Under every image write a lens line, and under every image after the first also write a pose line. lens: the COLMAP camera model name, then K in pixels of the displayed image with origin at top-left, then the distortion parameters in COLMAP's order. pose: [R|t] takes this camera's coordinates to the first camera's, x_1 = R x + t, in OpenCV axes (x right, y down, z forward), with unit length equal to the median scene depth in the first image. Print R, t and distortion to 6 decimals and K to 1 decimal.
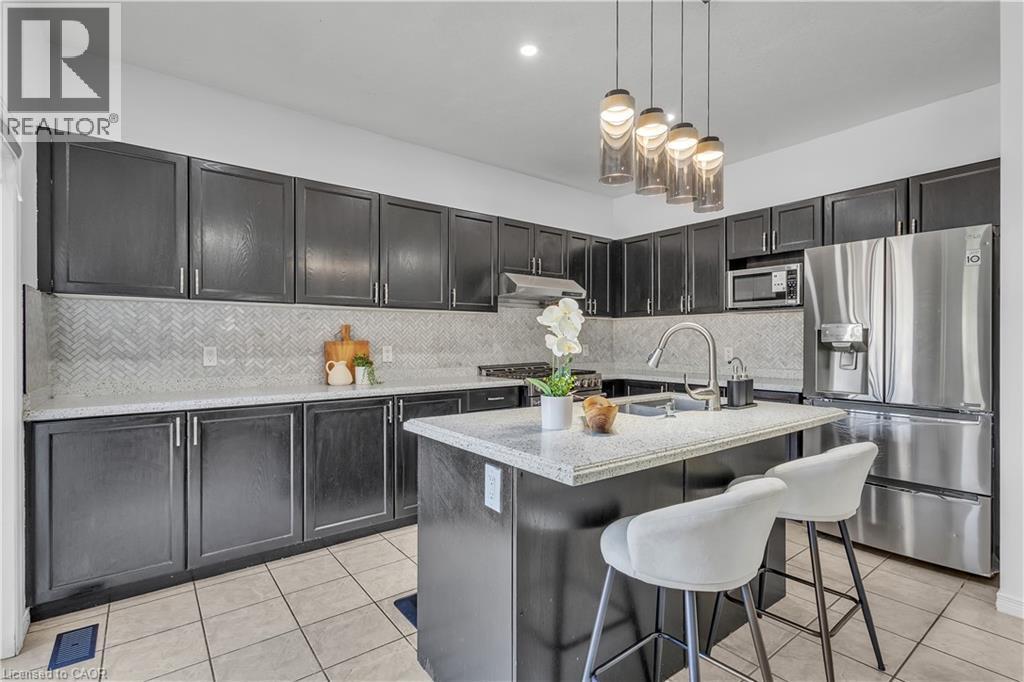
lens RADIAL K [[480.0, 0, 514.8], [0, 480.0, 342.6], [0, 0, 1]] dist [0.014283, 0.000350]
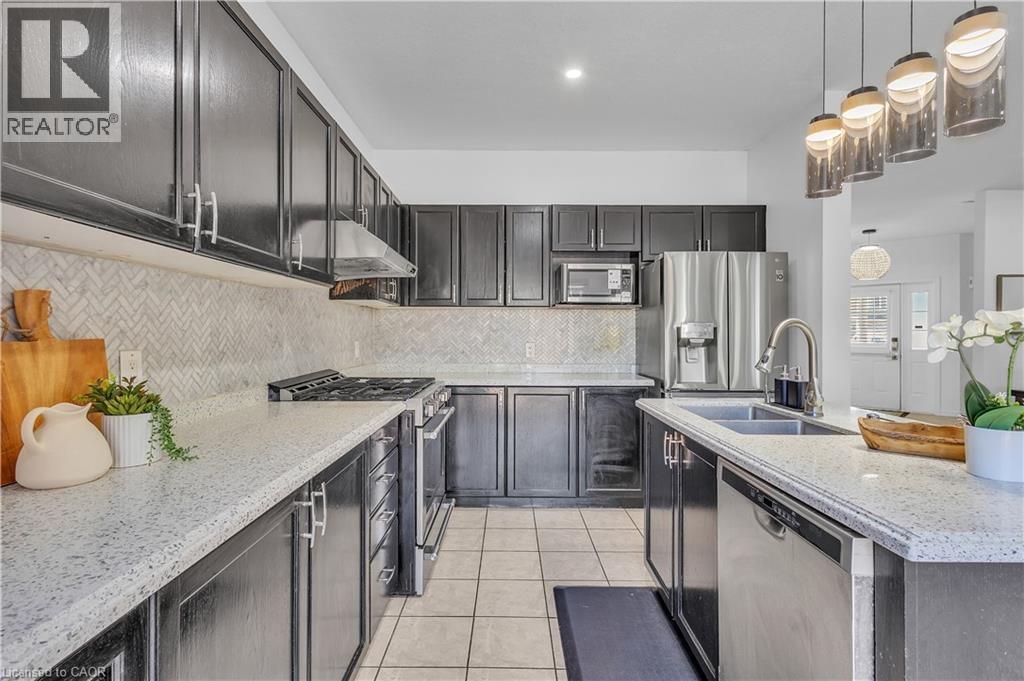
lens RADIAL K [[480.0, 0, 510.6], [0, 480.0, 336.0], [0, 0, 1]] dist [0.014283, 0.000350]
pose [[0.619282, 0.000126, 0.785168, -0.365713], [-0.001541, 0.999998, 0.001055, -0.005978], [-0.785167, -0.001863, 0.619281, 0.499532]]
